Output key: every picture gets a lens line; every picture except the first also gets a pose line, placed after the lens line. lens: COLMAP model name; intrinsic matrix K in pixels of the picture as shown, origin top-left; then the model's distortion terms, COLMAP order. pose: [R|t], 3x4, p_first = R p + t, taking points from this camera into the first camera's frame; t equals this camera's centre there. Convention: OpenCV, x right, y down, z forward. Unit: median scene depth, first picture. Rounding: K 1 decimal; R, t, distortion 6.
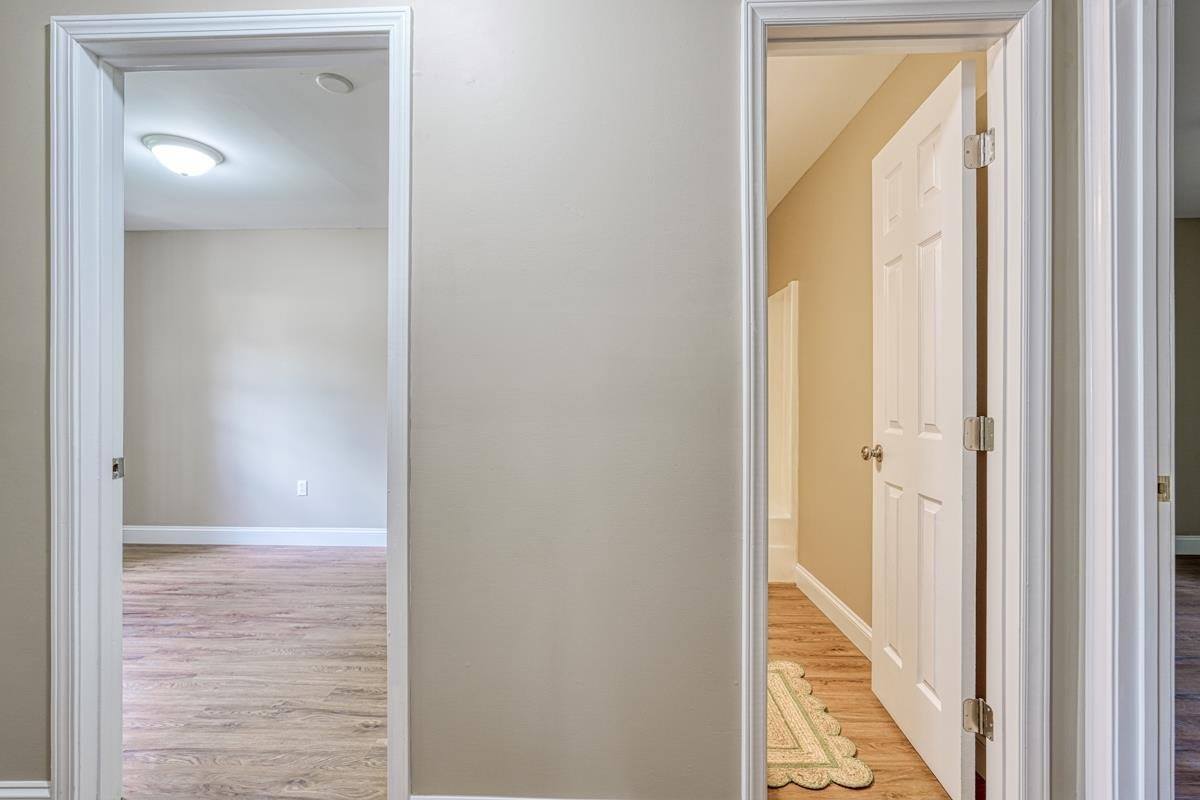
lens RADIAL K [[532.9, 0, 593.1], [0, 532.9, 397.0], [0, 0, 1]] dist [-0.017543, 0.010367]
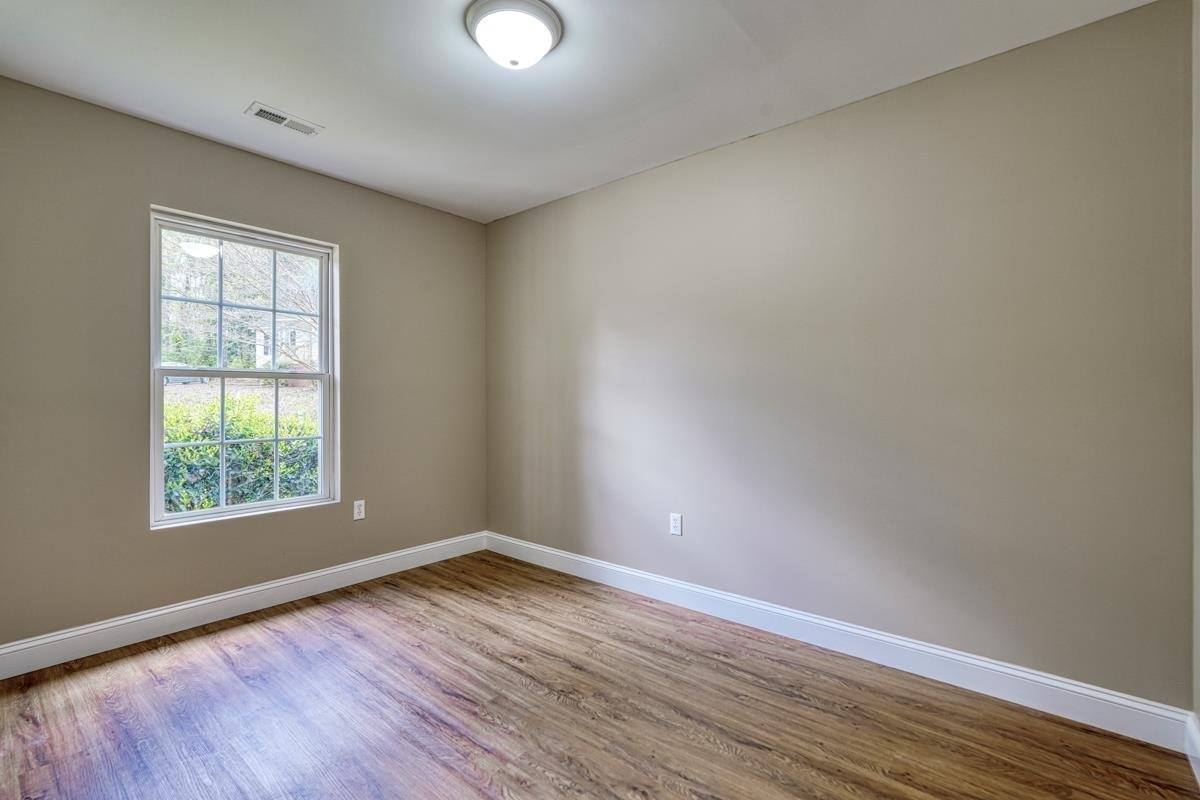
lens RADIAL K [[532.9, 0, 597.6], [0, 532.9, 397.5], [0, 0, 1]] dist [-0.017543, 0.010367]
pose [[0.791799, 0.003181, -0.610773, -0.257833], [-0.001827, 0.999994, 0.002840, -0.004004], [0.610779, -0.001133, 0.791801, 0.488719]]
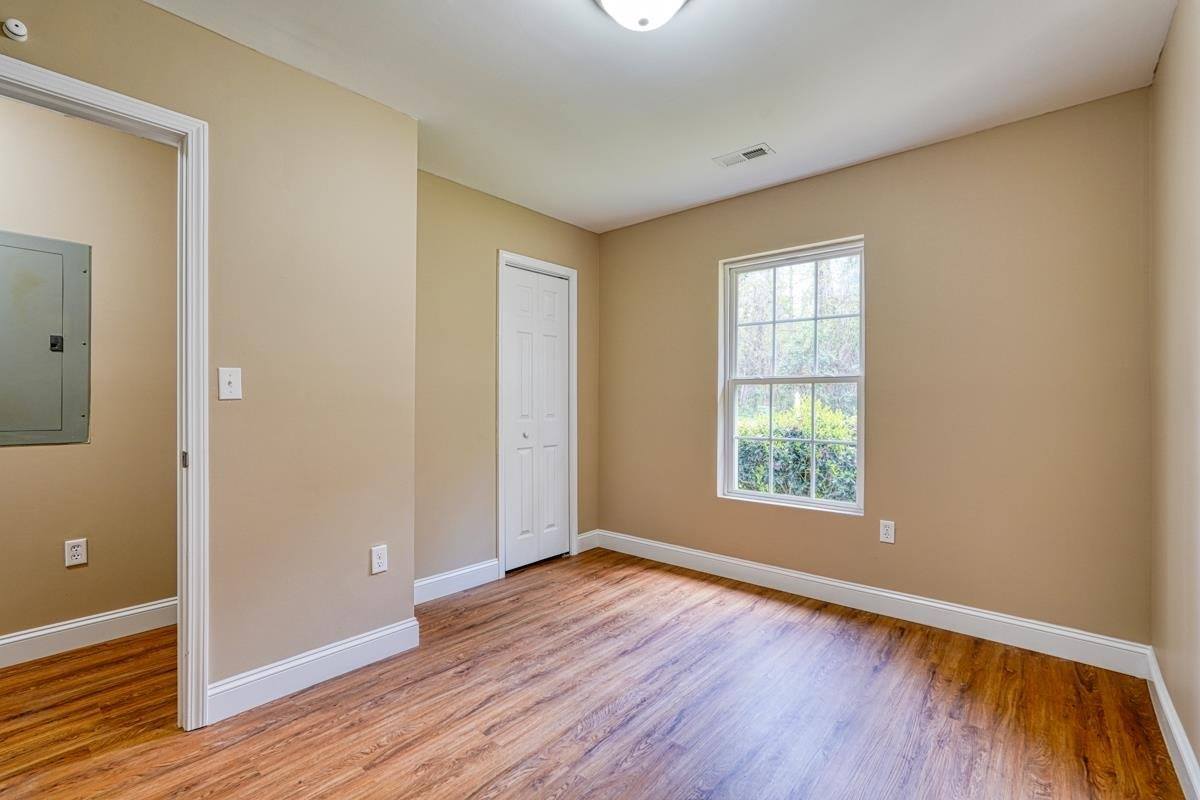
lens RADIAL K [[532.9, 0, 598.2], [0, 532.9, 398.2], [0, 0, 1]] dist [-0.017543, 0.010367]
pose [[-0.622289, -0.003761, -0.782778, -0.256348], [-0.001241, 0.999992, -0.003818, -0.001012], [0.782786, -0.001404, -0.622289, 1.217985]]
